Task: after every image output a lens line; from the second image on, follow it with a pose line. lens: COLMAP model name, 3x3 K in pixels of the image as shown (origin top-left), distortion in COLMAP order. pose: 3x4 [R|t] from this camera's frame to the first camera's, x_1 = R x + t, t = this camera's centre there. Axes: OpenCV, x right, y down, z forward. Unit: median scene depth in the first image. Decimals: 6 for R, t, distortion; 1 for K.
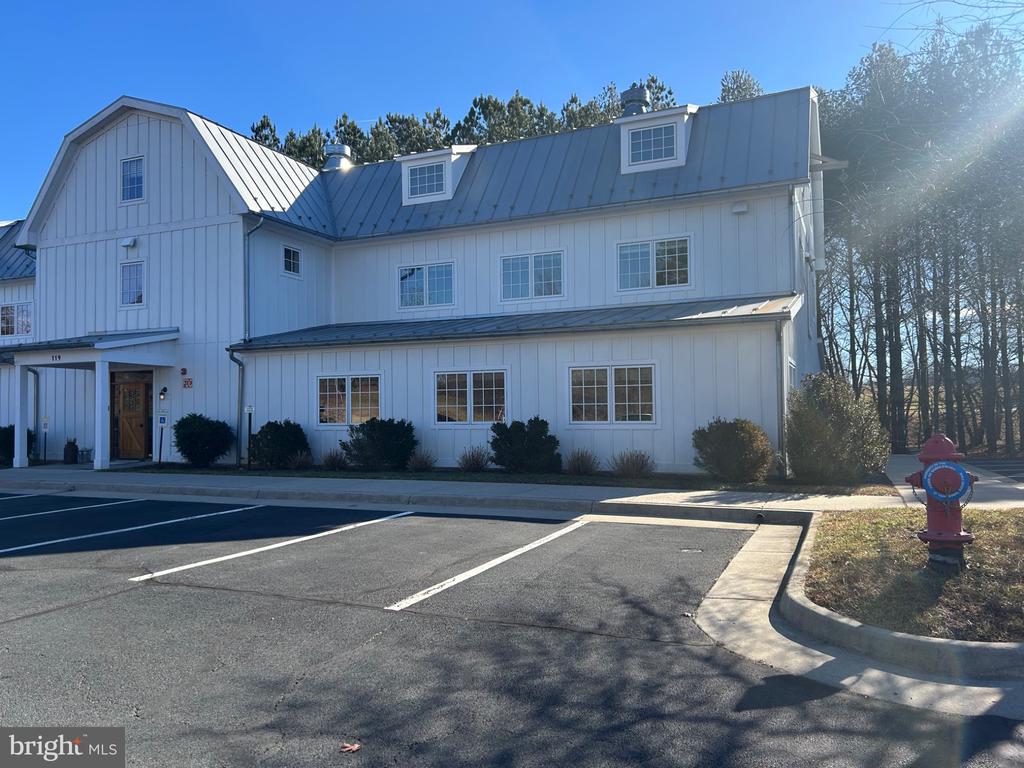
lens RADIAL K [[770.4, 0, 512.0], [0, 770.4, 384.0], [0, 0, 1]] dist [0.019389, -0.011719]
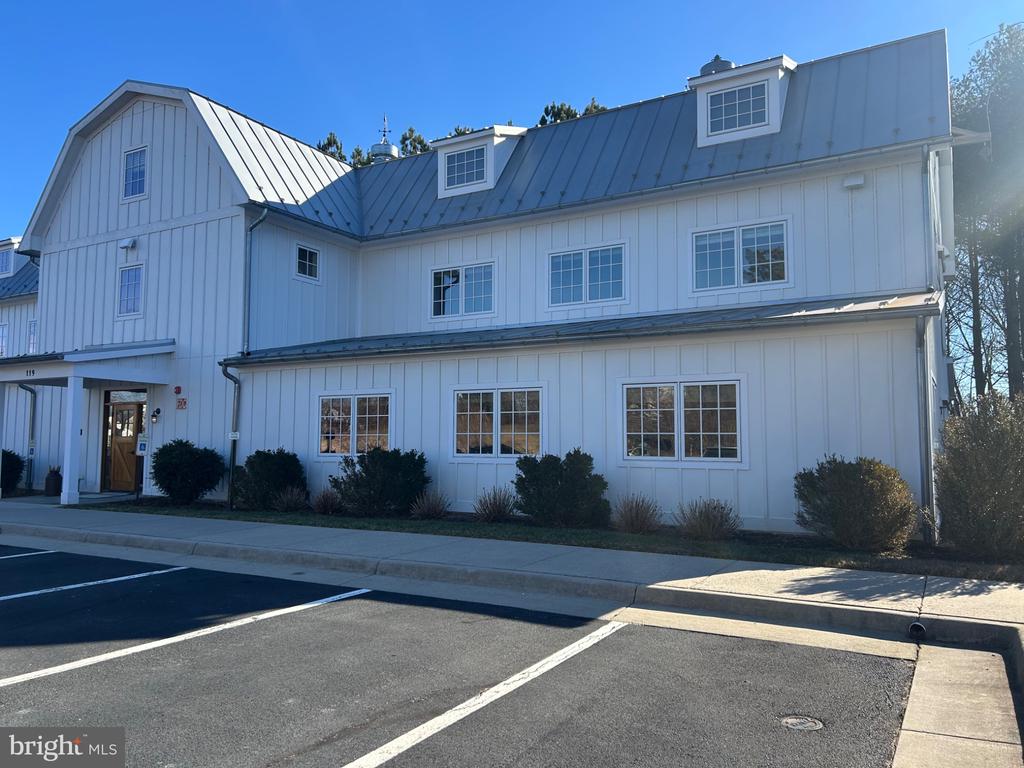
lens RADIAL K [[770.4, 0, 512.0], [0, 770.4, 384.0], [0, 0, 1]] dist [0.019389, -0.011719]
pose [[0.993829, 0.005003, -0.110806, 0.040692], [-0.009074, 0.999301, -0.036265, 0.005076], [0.110547, 0.037047, 0.993180, 0.193686]]
